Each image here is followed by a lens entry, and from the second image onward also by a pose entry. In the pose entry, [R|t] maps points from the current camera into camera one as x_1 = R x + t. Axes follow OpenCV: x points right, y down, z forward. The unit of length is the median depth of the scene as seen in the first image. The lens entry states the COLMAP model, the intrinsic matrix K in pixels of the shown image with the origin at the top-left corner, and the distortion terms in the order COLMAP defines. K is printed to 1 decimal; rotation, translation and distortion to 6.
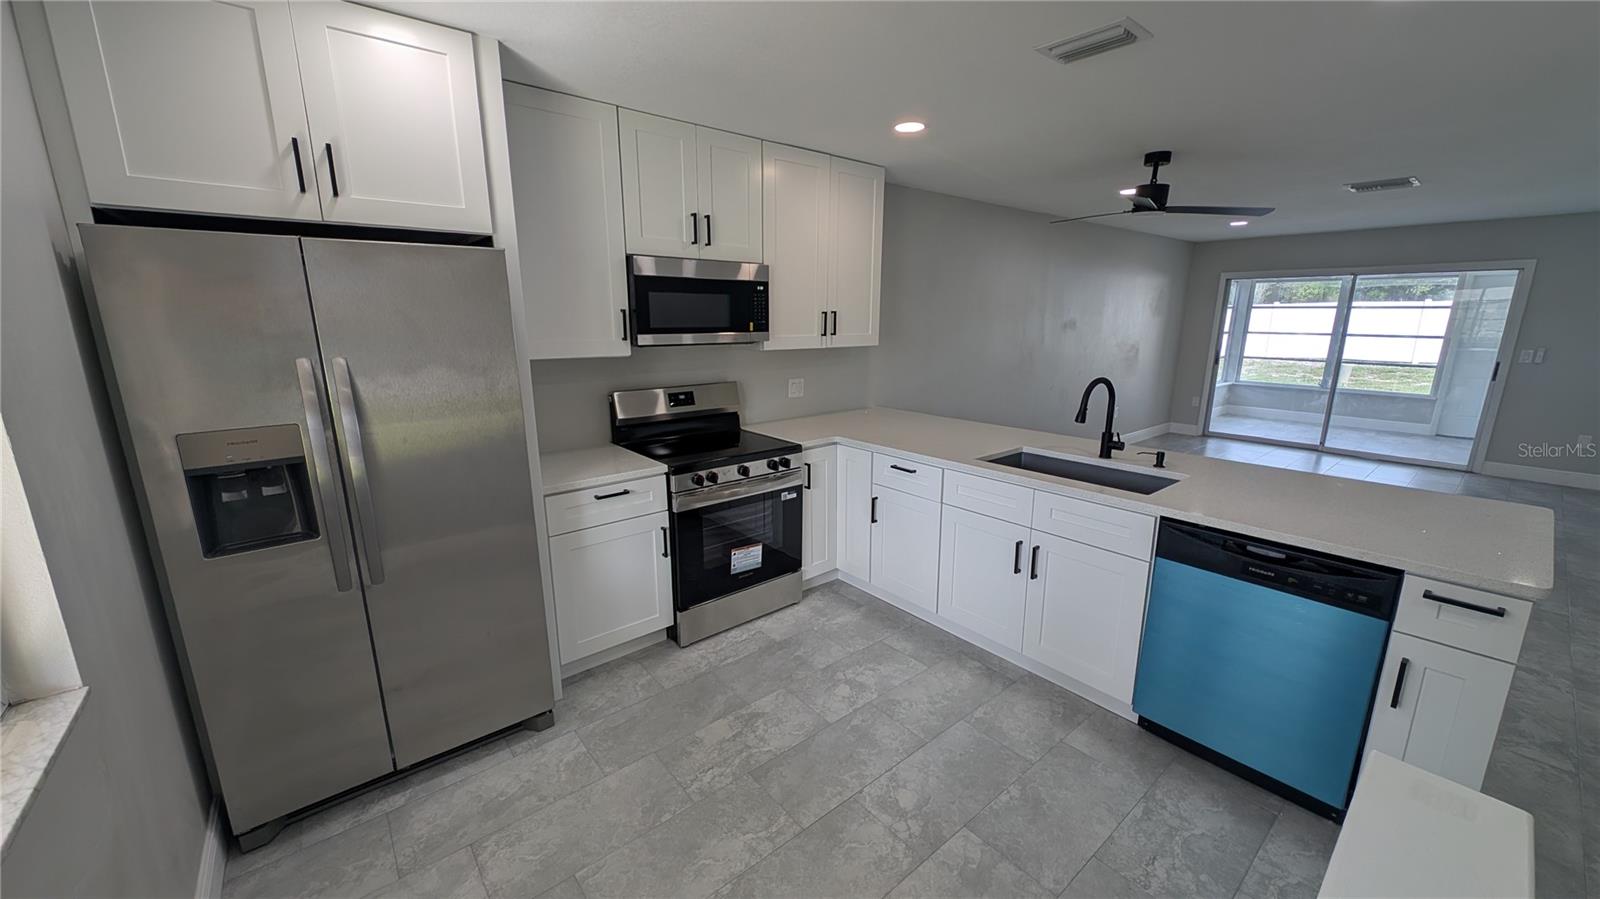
lens RADIAL K [[598.0, 0, 800.0], [0, 598.0, 449.5], [0, 0, 1]] dist [0.012231, -0.007668]
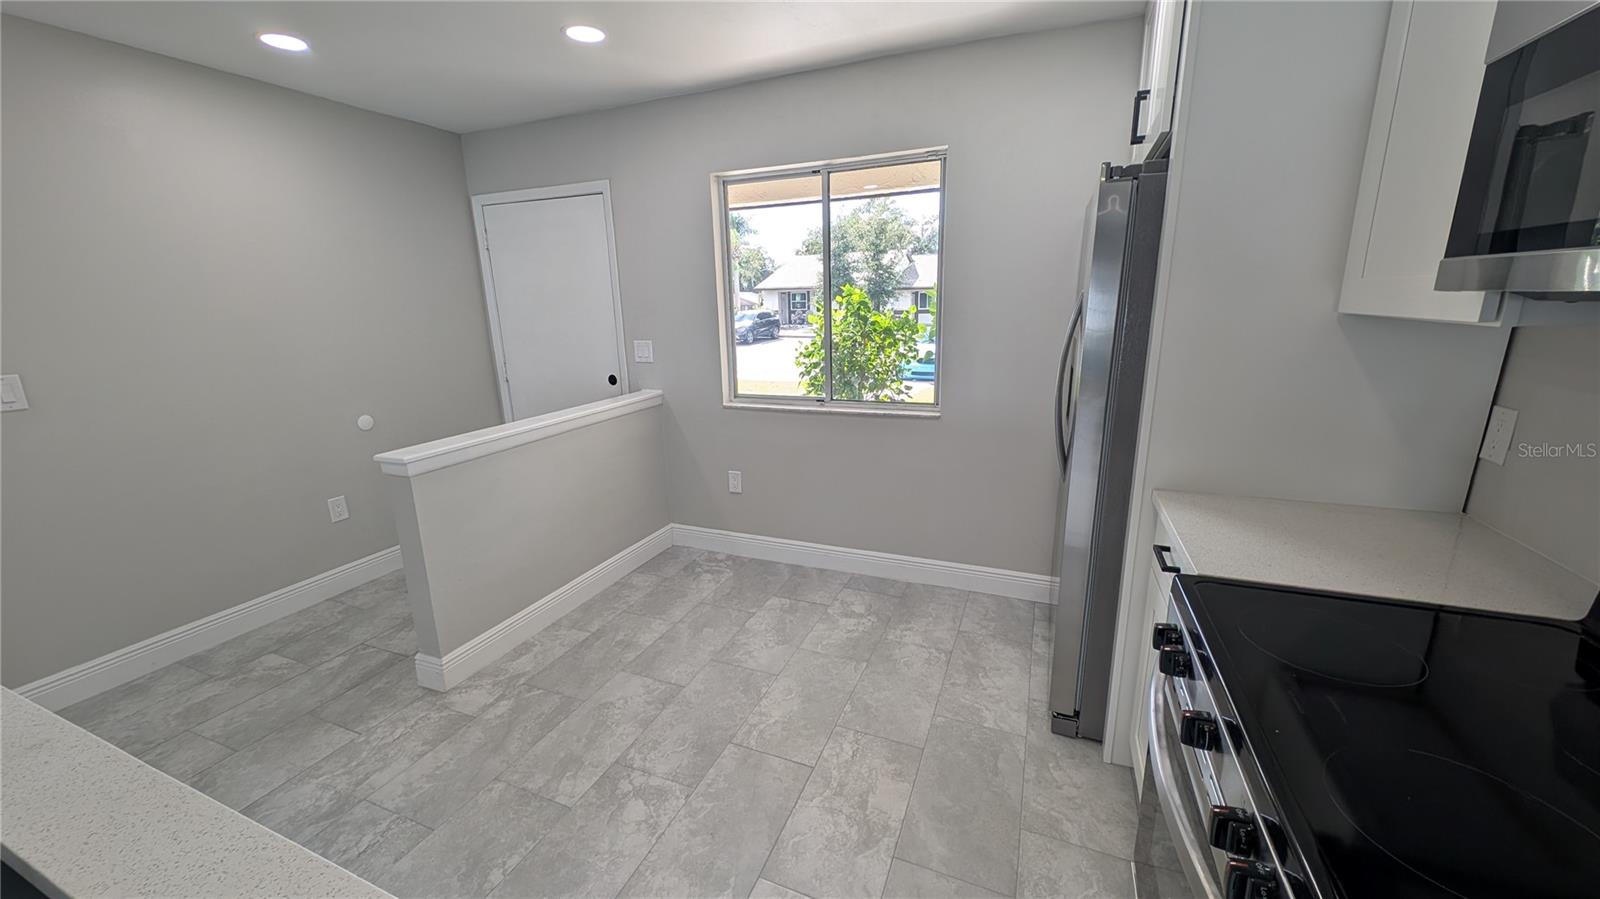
lens RADIAL K [[602.5, 0, 801.9], [0, 602.5, 450.5], [0, 0, 1]] dist [0.014880, -0.007385]
pose [[-0.881705, 0.133337, -0.452567, 0.189494], [-0.081960, 0.901362, 0.425240, -0.189070], [0.464627, 0.412029, -0.783807, 1.027074]]
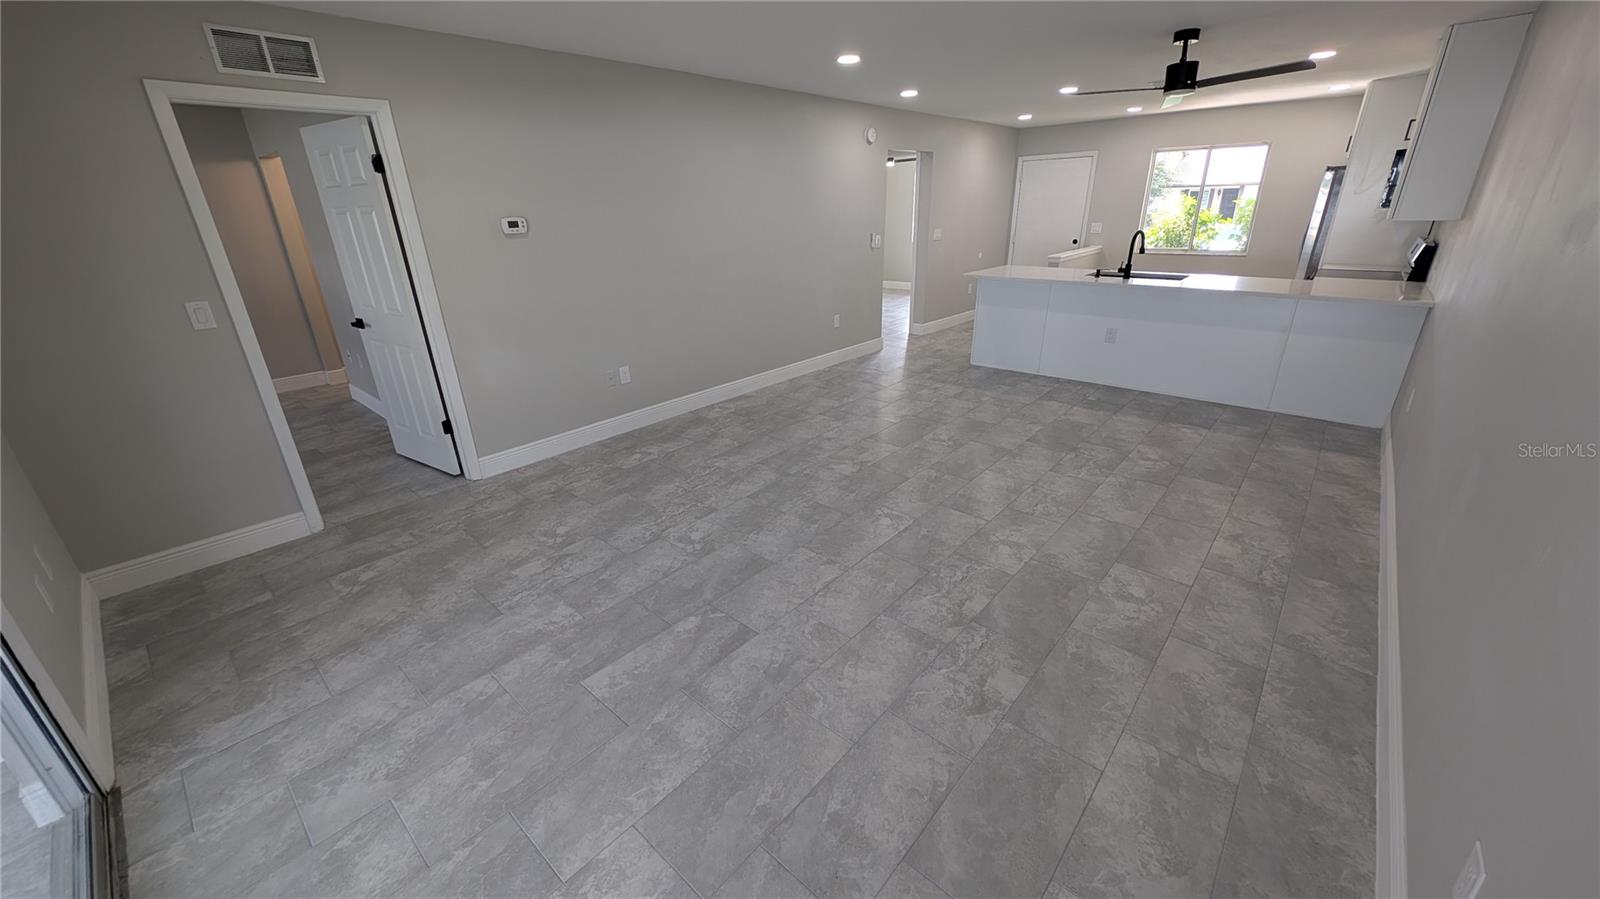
lens RADIAL K [[601.2, 0, 801.5], [0, 601.2, 452.3], [0, 0, 1]] dist [0.020183, -0.014390]
pose [[-0.986514, 0.084359, -0.140263, 1.611796], [-0.011203, 0.820140, 0.572053, -0.535036], [0.163293, 0.565910, -0.808135, 2.368761]]
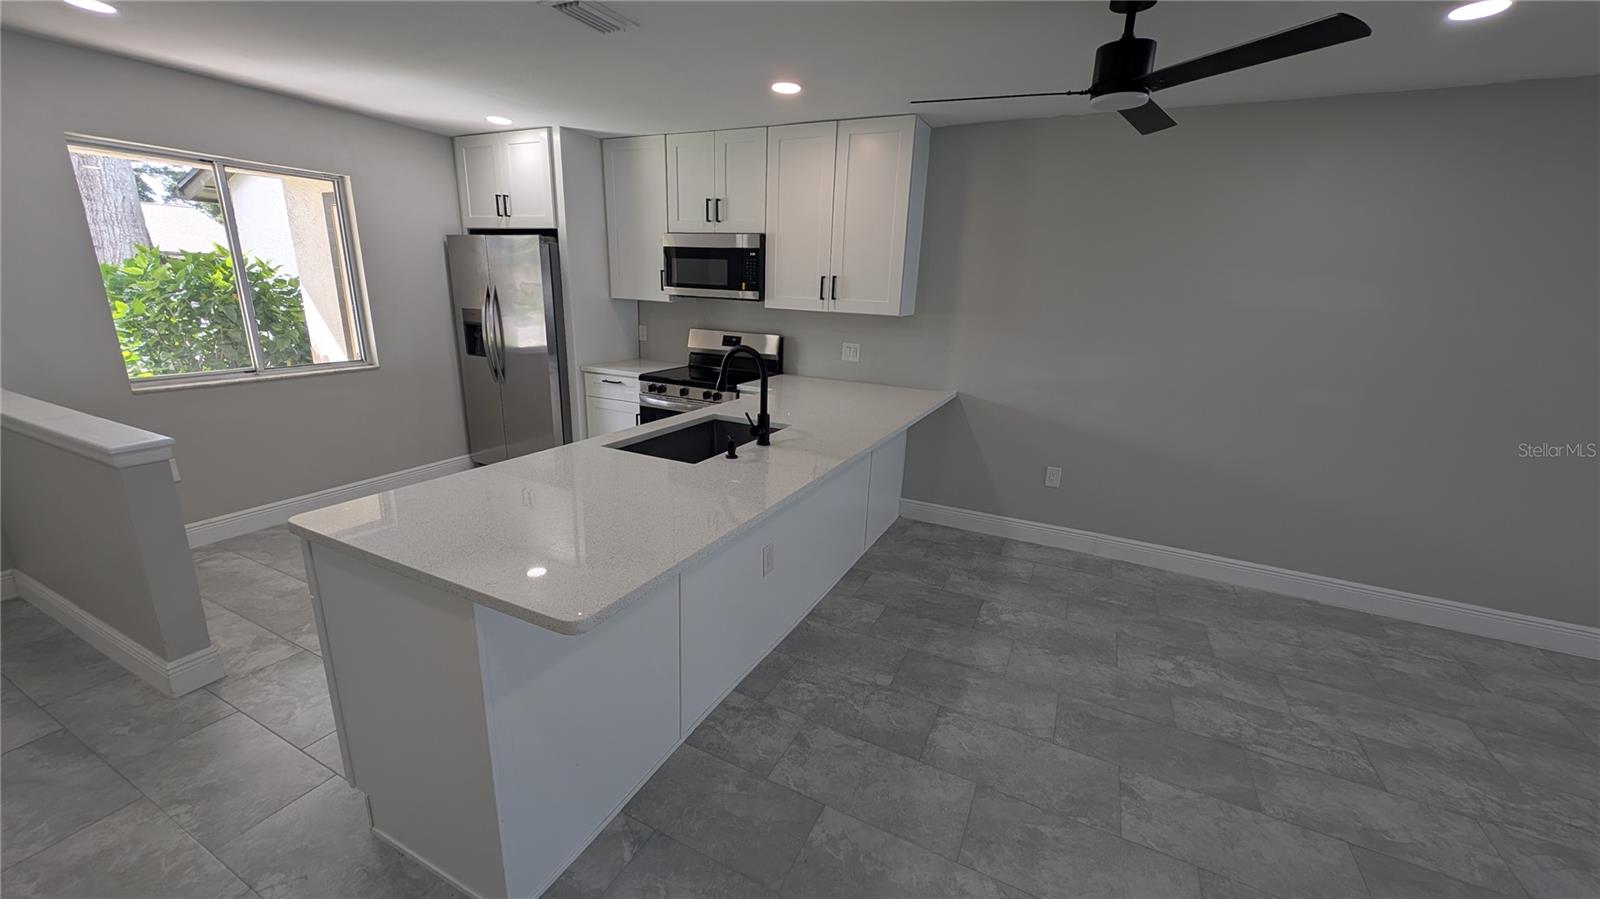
lens RADIAL K [[602.5, 0, 801.9], [0, 602.5, 450.5], [0, 0, 1]] dist [0.014880, -0.007385]
pose [[0.415001, 0.257356, -0.872664, 1.162046], [-0.235487, 0.956859, 0.170198, -0.123909], [0.878817, 0.134869, 0.457701, 0.597131]]
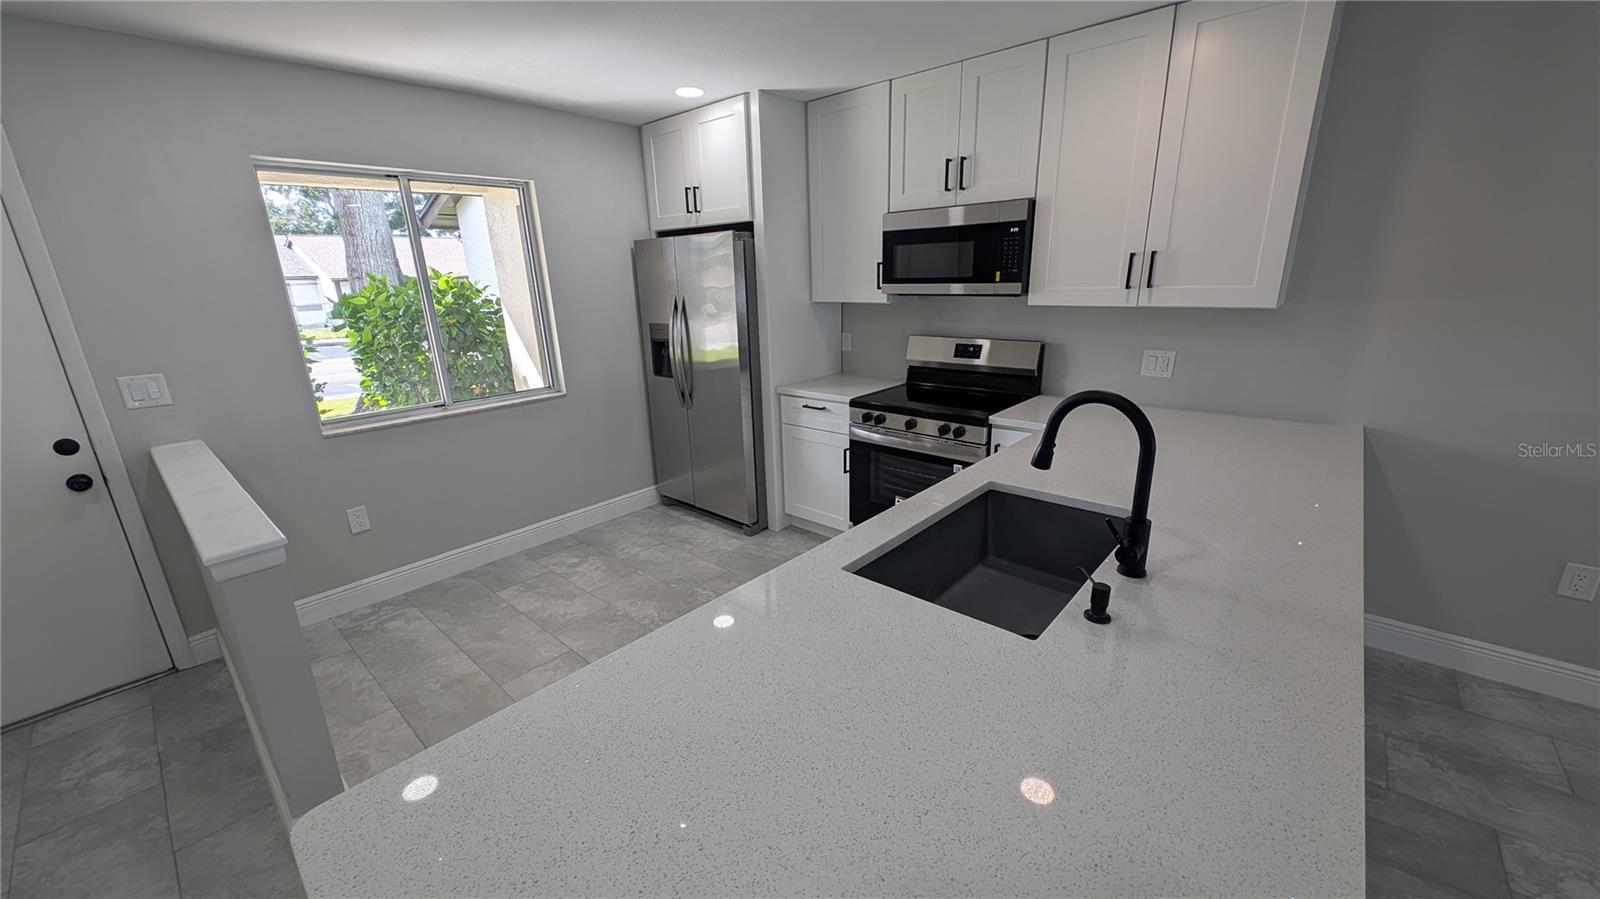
lens RADIAL K [[602.5, 0, 801.9], [0, 602.5, 450.5], [0, 0, 1]] dist [0.014880, -0.007385]
pose [[0.159379, 0.274639, -0.948247, 0.799869], [-0.189892, 0.951116, 0.243554, -0.126335], [0.968782, 0.141247, 0.203740, 0.590272]]
